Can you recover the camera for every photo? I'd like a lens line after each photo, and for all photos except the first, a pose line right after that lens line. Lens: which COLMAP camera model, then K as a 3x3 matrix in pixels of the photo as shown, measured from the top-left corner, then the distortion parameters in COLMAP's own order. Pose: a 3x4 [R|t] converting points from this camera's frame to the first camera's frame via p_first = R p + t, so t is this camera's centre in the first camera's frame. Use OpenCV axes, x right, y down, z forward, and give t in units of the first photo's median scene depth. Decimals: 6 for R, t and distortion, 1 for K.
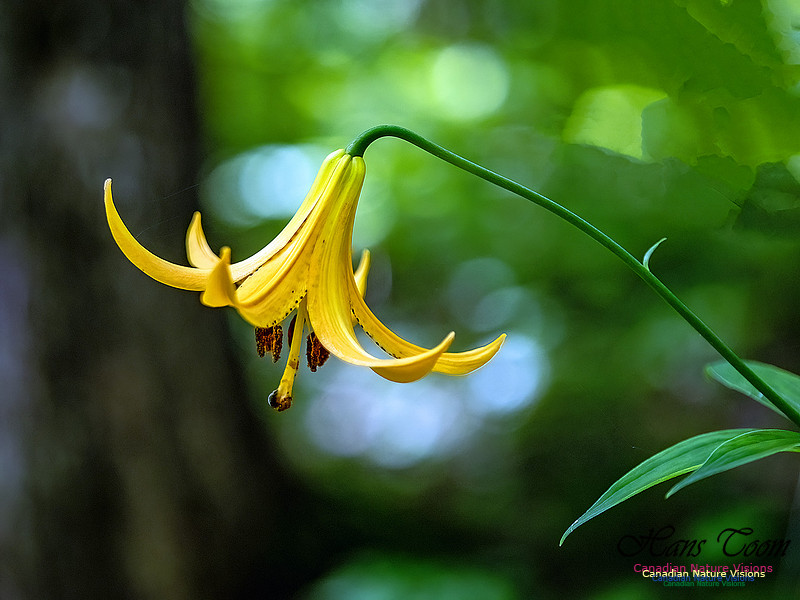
lens RADIAL K [[2614.1, 0, 399.2], [0, 2614.1, 299.0], [0, 0, 1]] dist [0.011890, 0.000000]
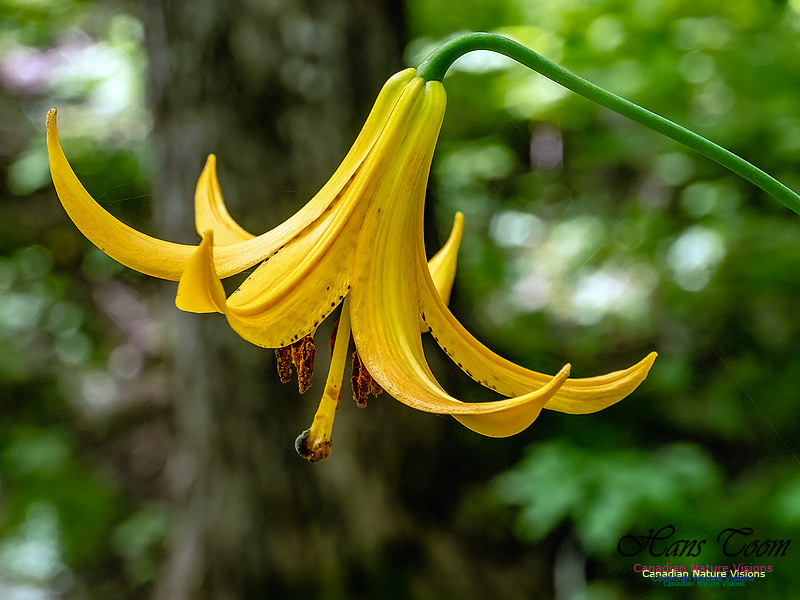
lens RADIAL K [[2614.1, 0, 401.8], [0, 2614.1, 301.4], [0, 0, 1]] dist [0.011890, 0.000000]
pose [[0.997130, 0.022372, -0.072330, 0.024666], [-0.018762, 0.998563, 0.050205, -0.032363], [0.073350, -0.048704, 0.996116, 0.349033]]
